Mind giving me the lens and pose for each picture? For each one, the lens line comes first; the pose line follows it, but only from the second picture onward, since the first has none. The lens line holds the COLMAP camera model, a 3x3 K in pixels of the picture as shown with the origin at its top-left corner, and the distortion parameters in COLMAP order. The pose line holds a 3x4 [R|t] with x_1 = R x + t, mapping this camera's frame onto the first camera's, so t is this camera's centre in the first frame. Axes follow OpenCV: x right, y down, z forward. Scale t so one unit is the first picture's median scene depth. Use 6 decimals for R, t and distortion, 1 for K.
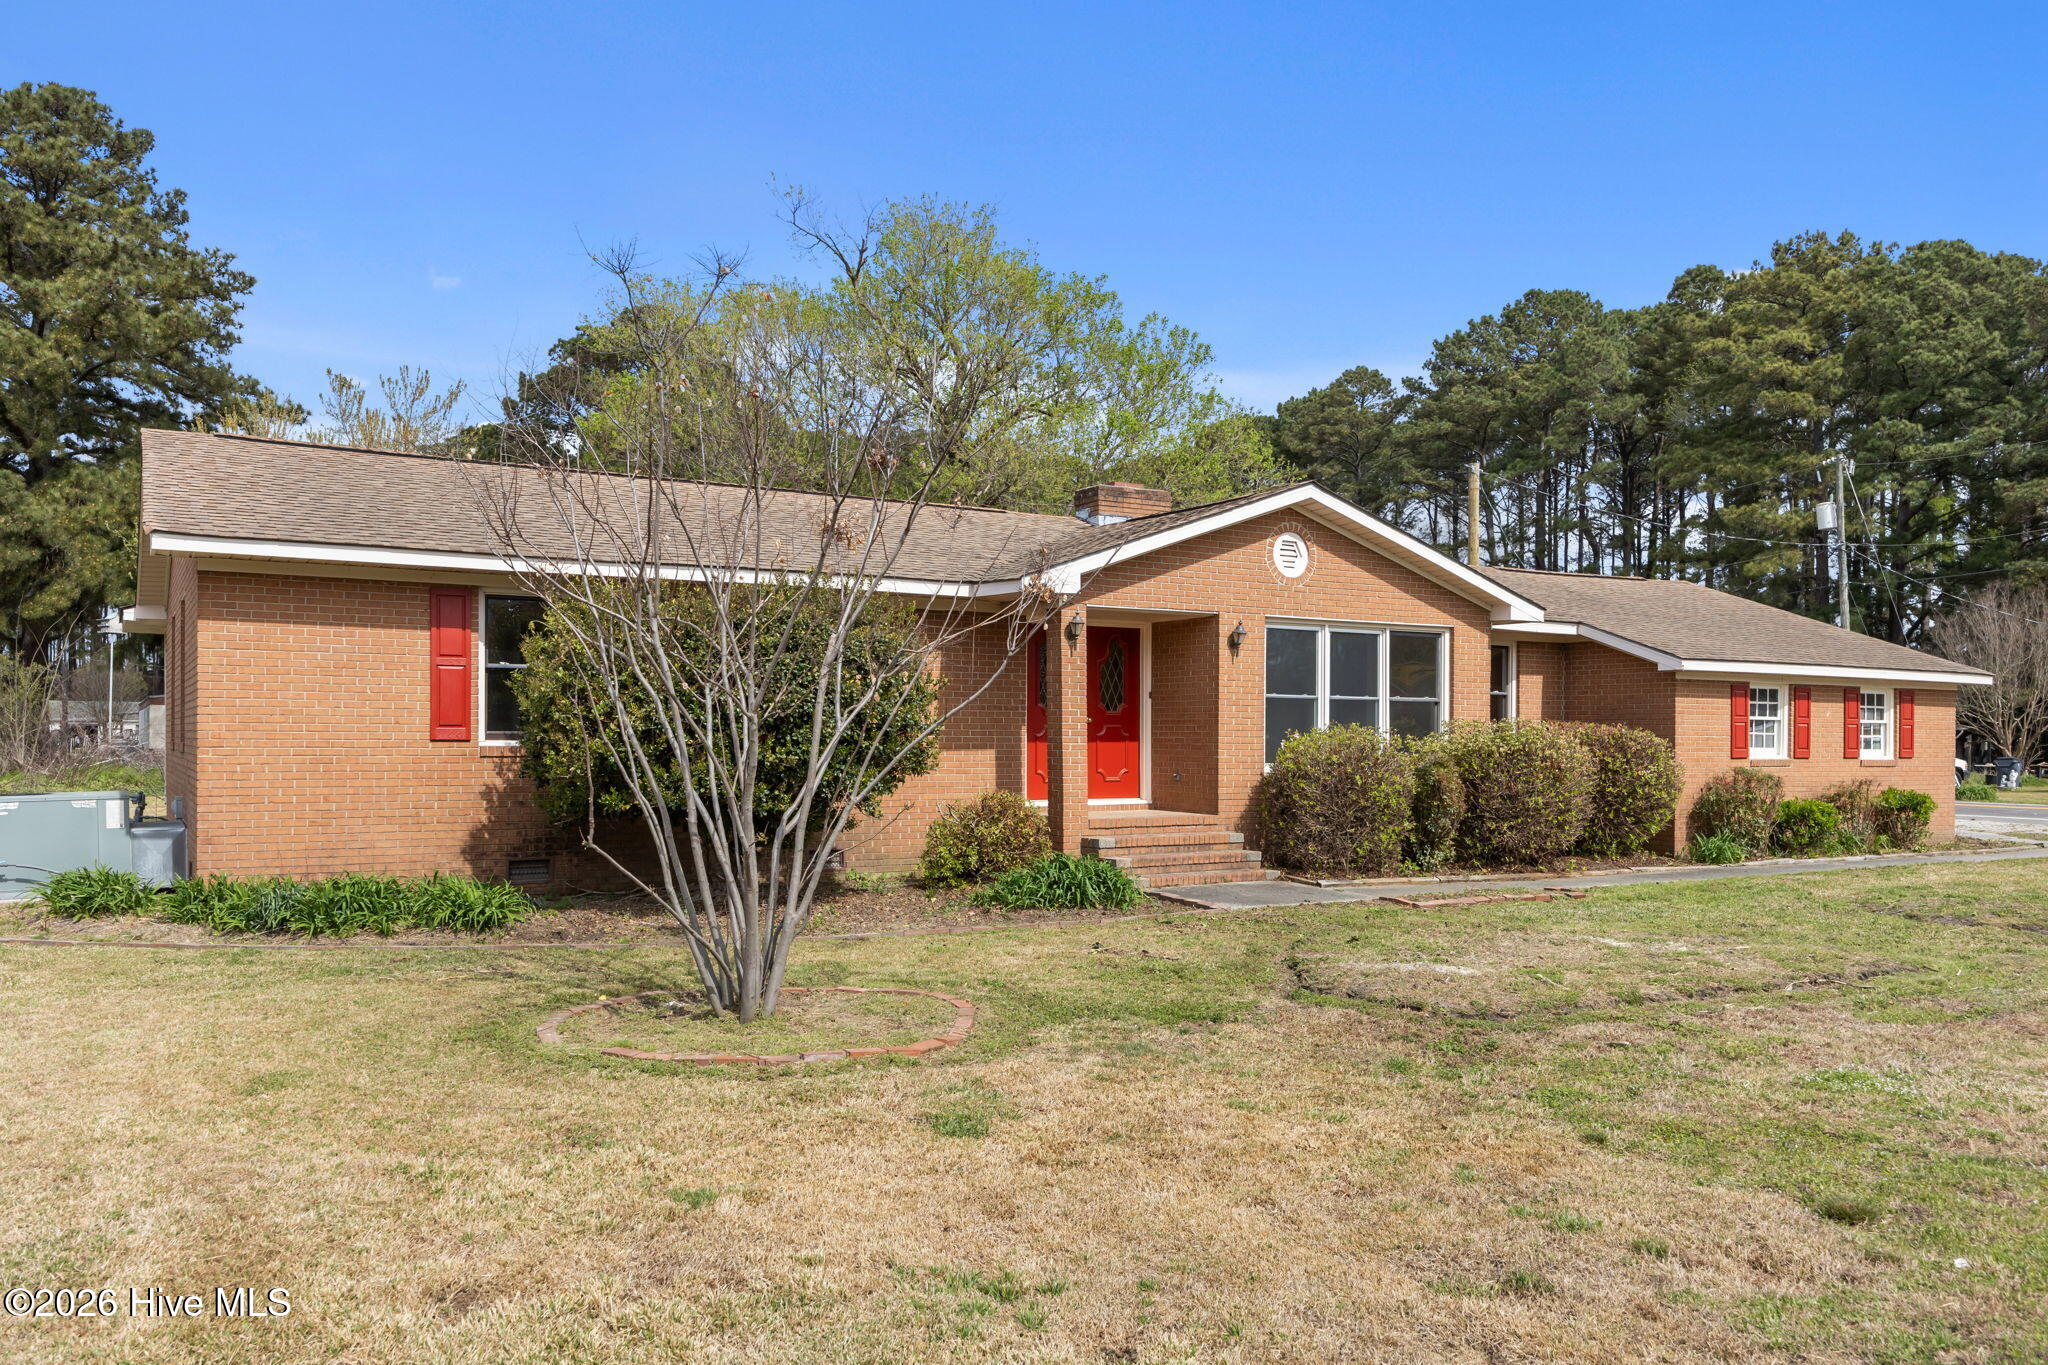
lens RADIAL K [[1561.6, 0, 1018.1], [0, 1561.6, 699.2], [0, 0, 1]] dist [-0.020823, 0.010342]
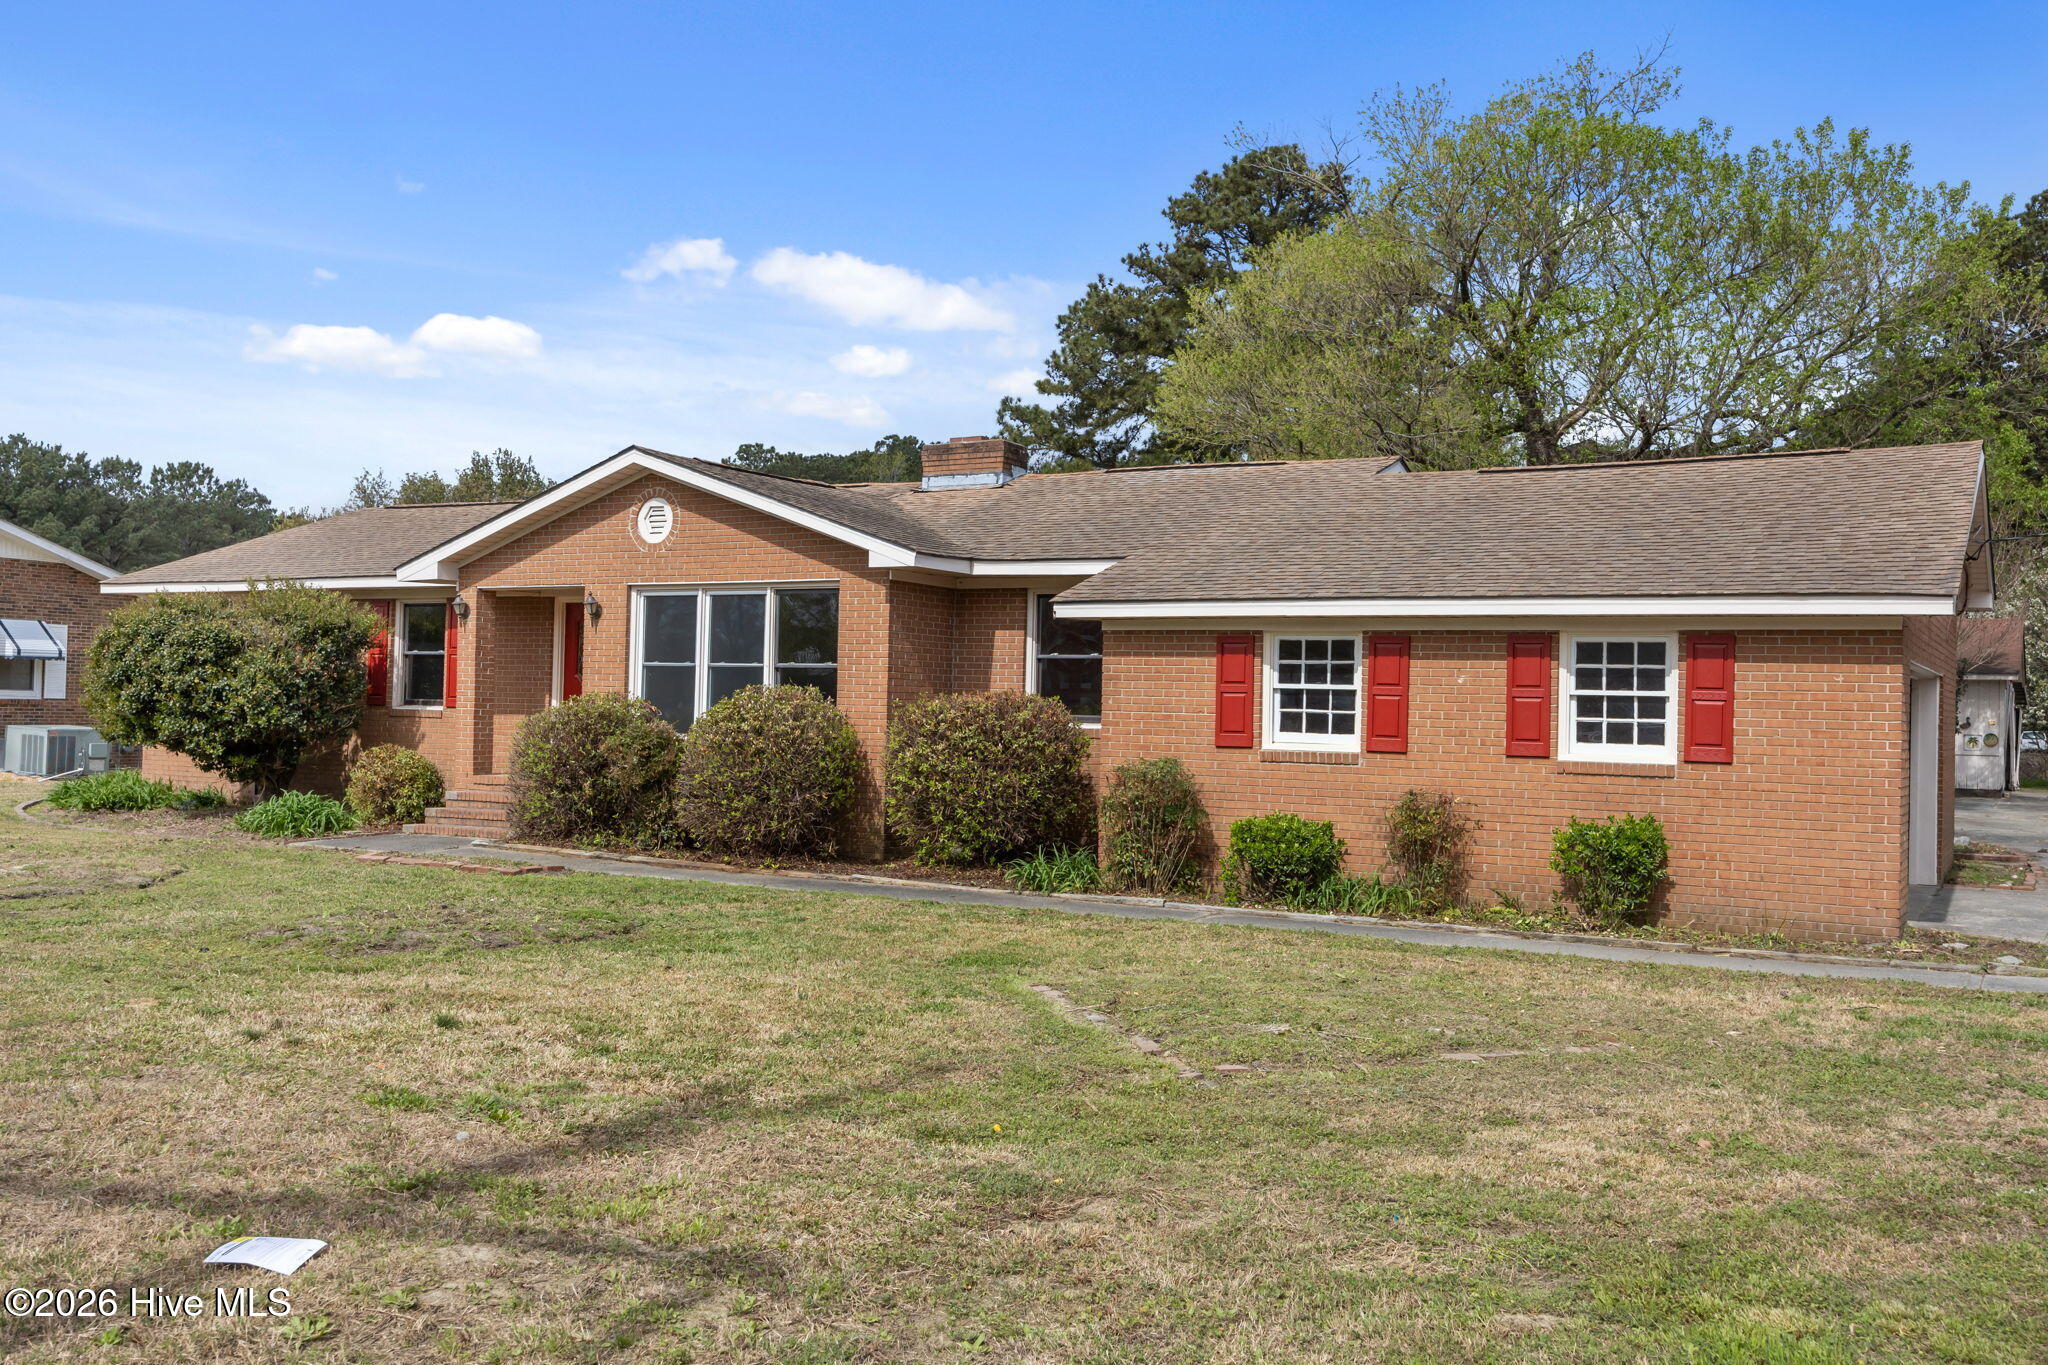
lens RADIAL K [[1770.3, 0, 1035.0], [0, 1770.3, 682.6], [0, 0, 1]] dist [0.009666, 0.000405]
pose [[0.501583, -0.007284, -0.865079, 1.250808], [0.003880, 0.999973, -0.006170, 0.017373], [0.865101, -0.000262, 0.501598, 0.641017]]
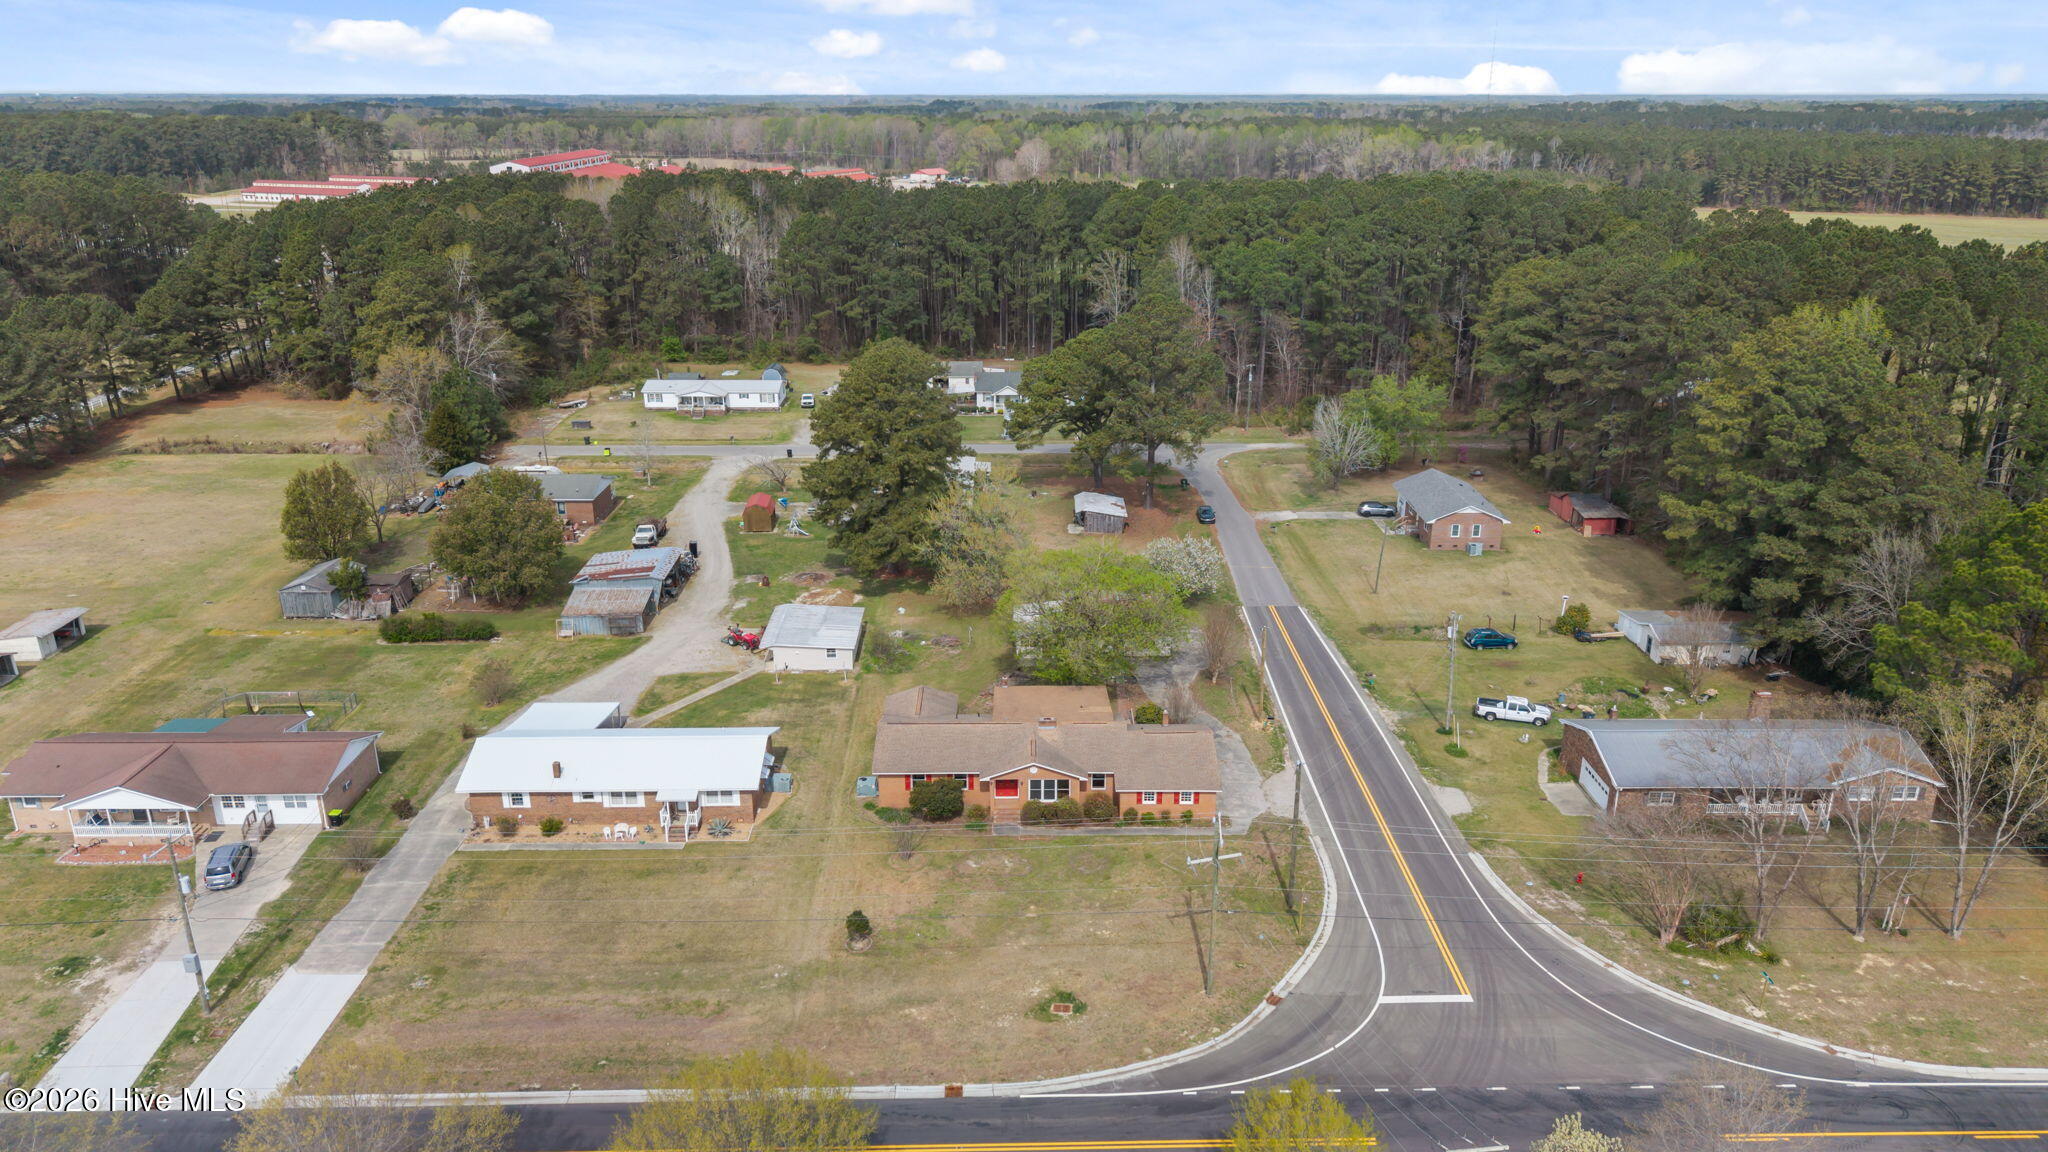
lens RADIAL K [[1360.3, 0, 1031.7], [0, 1360.3, 571.8], [0, 0, 1]] dist [0.035852, -0.046995]
pose [[0.864484, 0.157255, -0.477429, 2.566727], [0.020547, 0.937955, 0.346148, -2.645124], [0.502241, -0.309049, 0.807616, -3.042403]]
